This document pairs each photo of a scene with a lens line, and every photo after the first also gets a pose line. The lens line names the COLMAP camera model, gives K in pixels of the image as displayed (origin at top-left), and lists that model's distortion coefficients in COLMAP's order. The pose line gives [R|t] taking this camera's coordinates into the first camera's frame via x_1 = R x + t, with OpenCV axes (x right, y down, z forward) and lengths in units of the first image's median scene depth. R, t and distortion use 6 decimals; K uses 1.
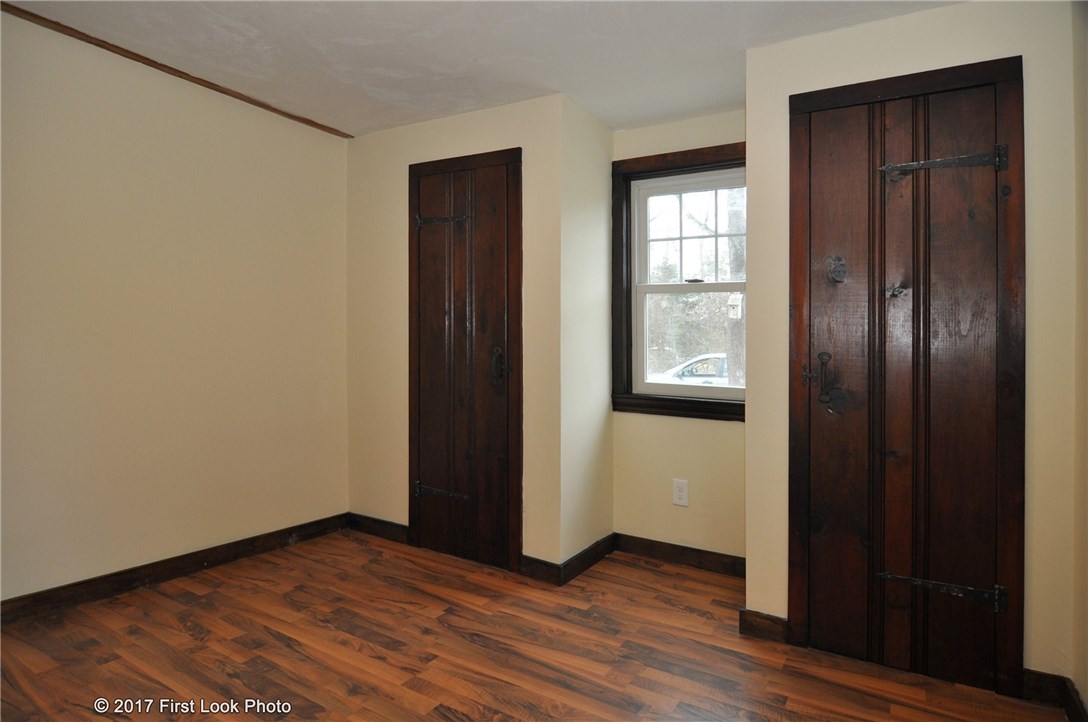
lens RADIAL K [[601.1, 0, 534.8], [0, 601.1, 356.1], [0, 0, 1]] dist [-0.005036, -0.010418]
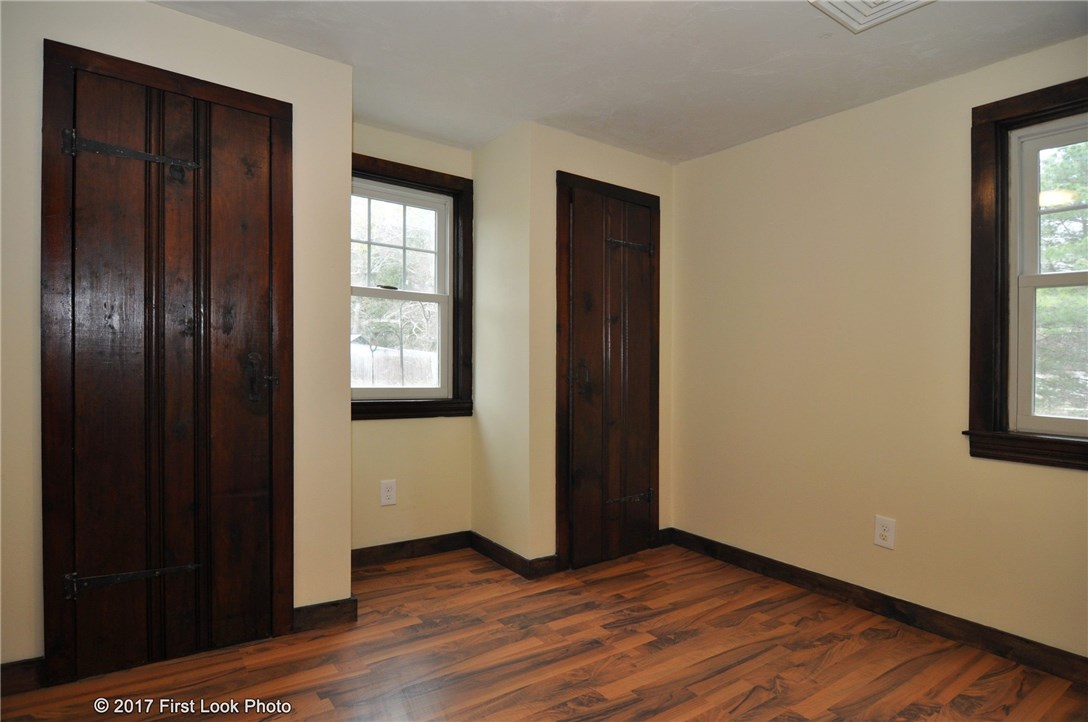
lens RADIAL K [[601.1, 0, 534.8], [0, 601.1, 356.1], [0, 0, 1]] dist [-0.005036, -0.010418]
pose [[0.379915, -0.003549, 0.925014, -0.726662], [-0.005115, 0.999969, 0.005938, -0.017432], [-0.925007, -0.006988, 0.379885, 0.446748]]
